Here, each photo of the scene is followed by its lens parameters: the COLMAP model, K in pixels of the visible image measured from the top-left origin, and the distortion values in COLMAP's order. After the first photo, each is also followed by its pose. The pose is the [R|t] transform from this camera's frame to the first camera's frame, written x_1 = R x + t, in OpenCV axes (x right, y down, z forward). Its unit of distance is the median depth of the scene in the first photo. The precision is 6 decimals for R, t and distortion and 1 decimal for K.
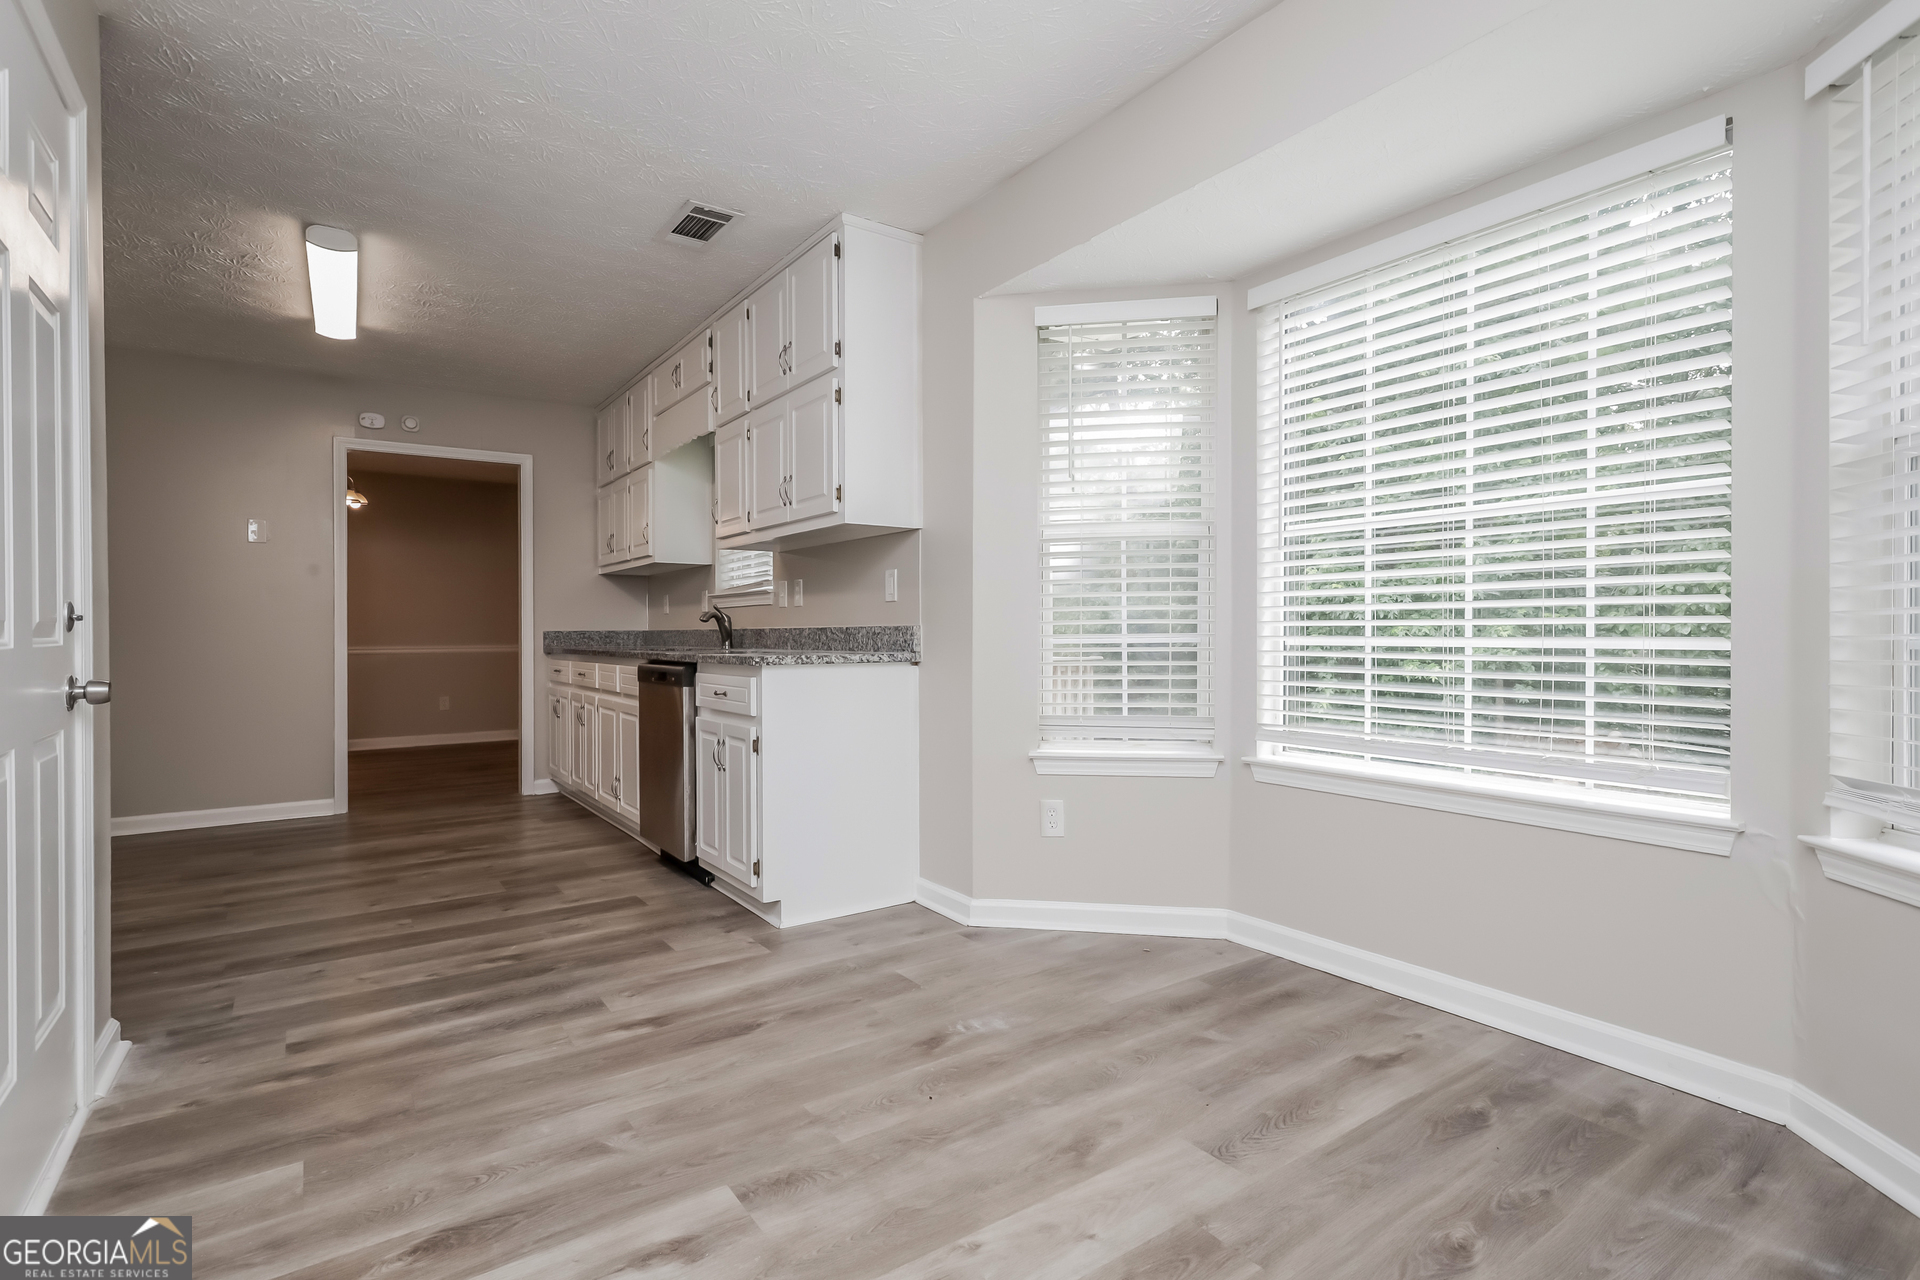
lens RADIAL K [[919.5, 0, 949.7], [0, 919.5, 633.4], [0, 0, 1]] dist [0.001423, 0.000621]
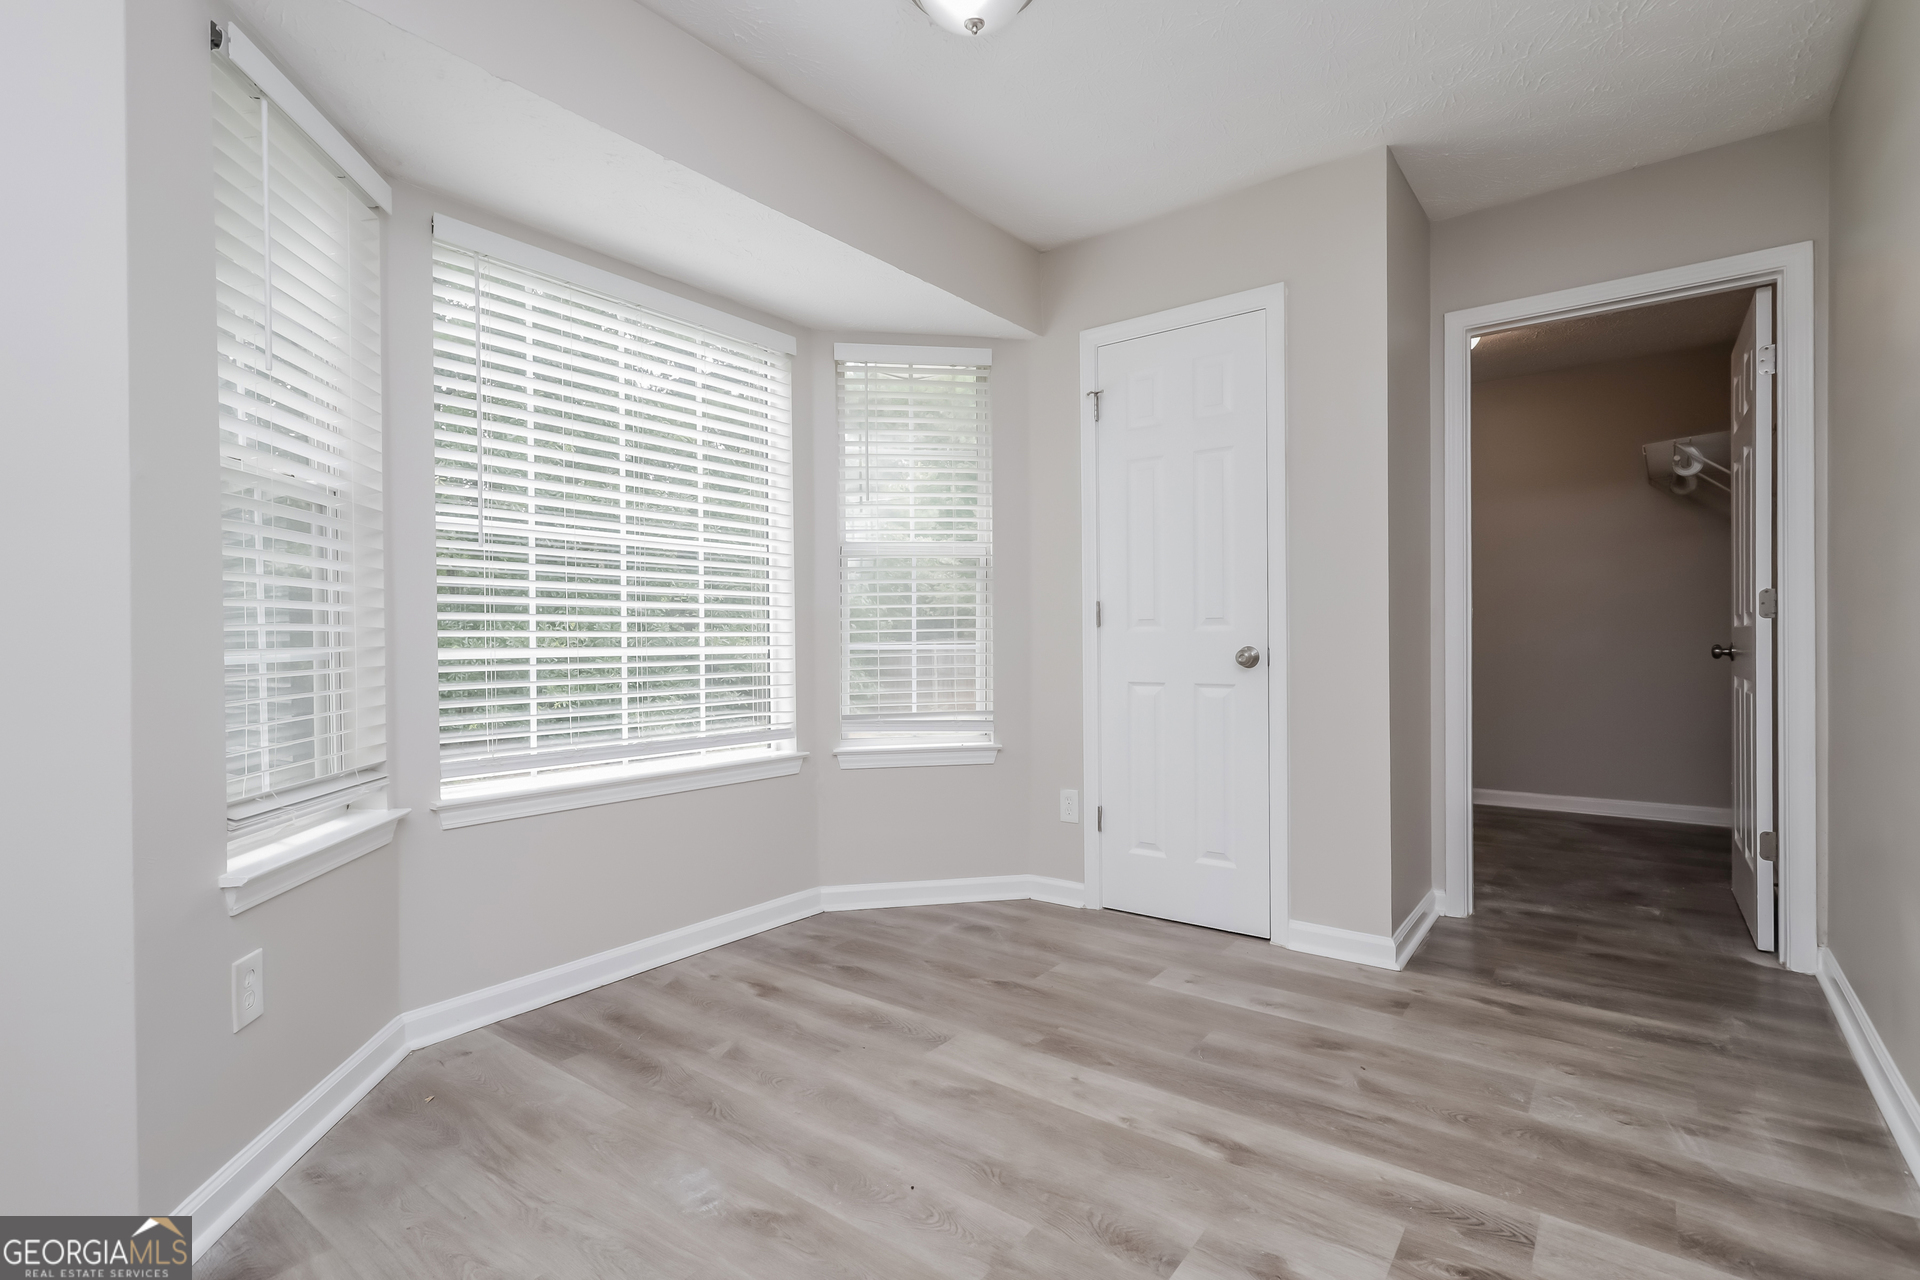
lens RADIAL K [[919.5, 0, 949.0], [0, 919.5, 644.0], [0, 0, 1]] dist [0.001423, 0.000621]
pose [[-0.310899, 0.000651, 0.950443, -0.716718], [0.008440, 0.999962, 0.002076, 0.000983], [-0.950405, 0.008667, -0.310893, 1.048770]]
